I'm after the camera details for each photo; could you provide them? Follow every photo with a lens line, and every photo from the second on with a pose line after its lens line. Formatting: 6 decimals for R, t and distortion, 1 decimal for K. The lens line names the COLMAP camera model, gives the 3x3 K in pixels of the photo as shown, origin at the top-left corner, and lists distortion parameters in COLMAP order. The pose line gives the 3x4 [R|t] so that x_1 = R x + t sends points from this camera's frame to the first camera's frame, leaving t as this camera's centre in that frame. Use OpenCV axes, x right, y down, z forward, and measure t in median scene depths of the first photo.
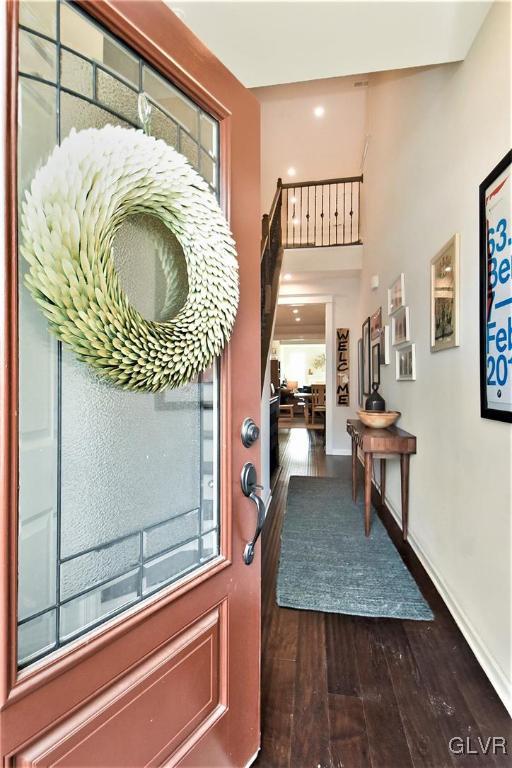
lens RADIAL K [[349.5, 0, 256.0], [0, 349.5, 384.0], [0, 0, 1]] dist [-0.001539, -0.000114]
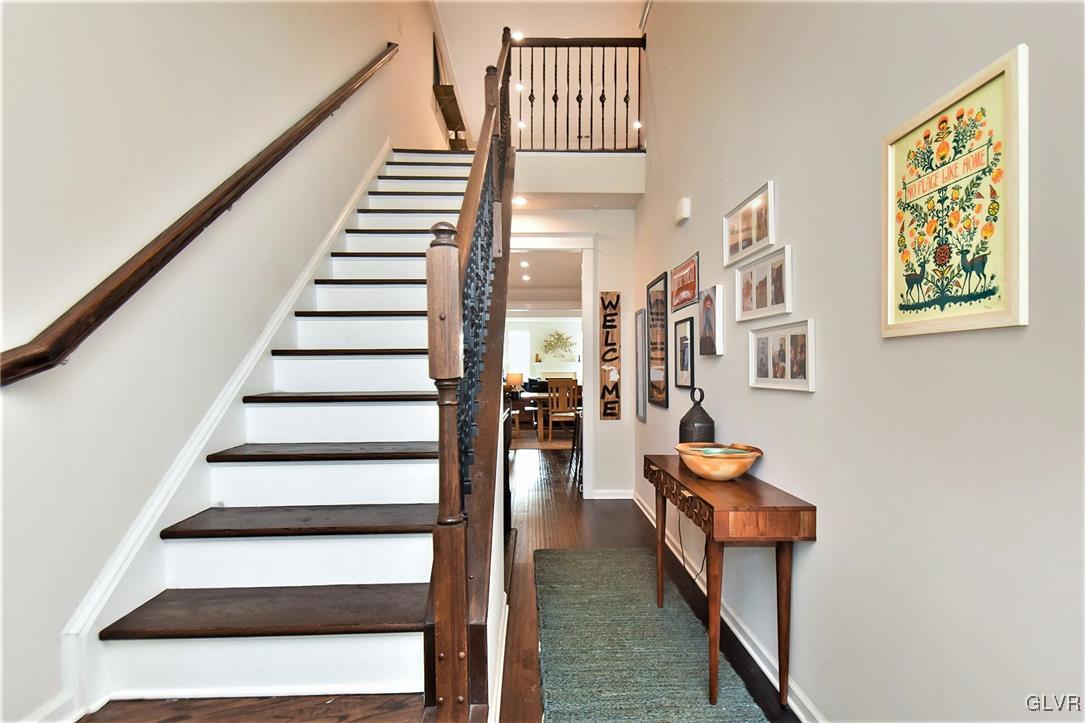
lens RADIAL K [[493.8, 0, 542.5], [0, 493.8, 361.5], [0, 0, 1]] dist [-0.001539, -0.000114]
pose [[0.984008, -0.011200, 0.177769, -0.020789], [0.015328, 0.999644, -0.021861, -0.021190], [-0.177461, 0.024237, 0.983829, 0.178922]]
